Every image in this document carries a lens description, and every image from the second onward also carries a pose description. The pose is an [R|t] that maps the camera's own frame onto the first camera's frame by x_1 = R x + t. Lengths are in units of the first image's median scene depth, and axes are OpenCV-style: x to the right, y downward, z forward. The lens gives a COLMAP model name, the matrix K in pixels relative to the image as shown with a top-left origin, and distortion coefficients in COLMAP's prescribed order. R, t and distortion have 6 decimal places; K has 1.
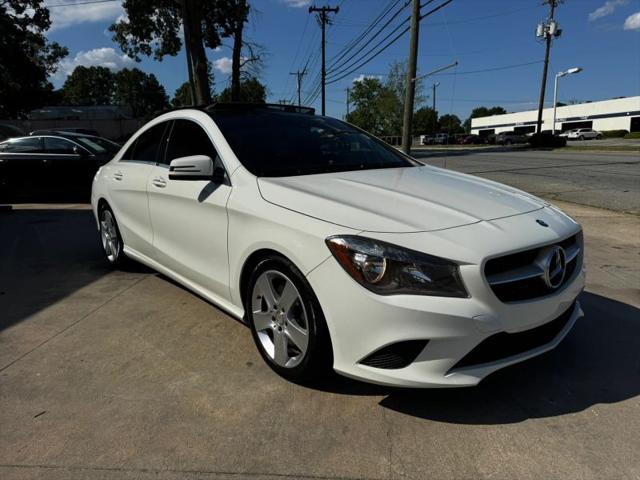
lens RADIAL K [[450.3, 0, 317.6], [0, 450.3, 234.6], [0, 0, 1]] dist [0.008940, -0.004158]
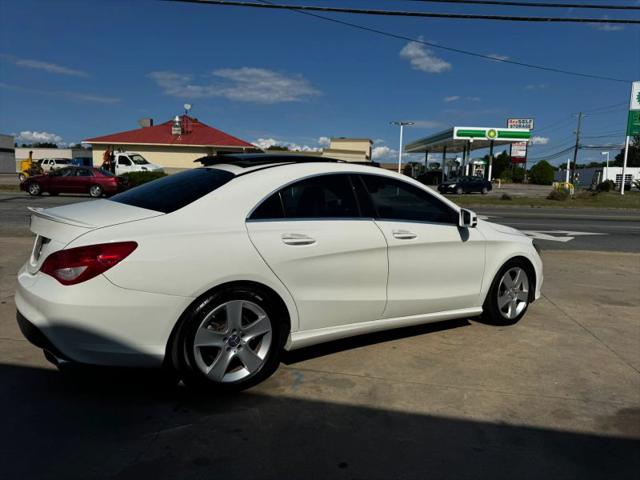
lens RADIAL K [[454.2, 0, 320.0], [0, 454.2, 240.0], [0, 0, 1]] dist [0.058275, -0.072676]
pose [[0.102202, -0.099419, 0.989783, -0.293388], [0.163216, 0.983185, 0.081903, -0.045981], [-0.981282, 0.153178, 0.116710, 0.219301]]
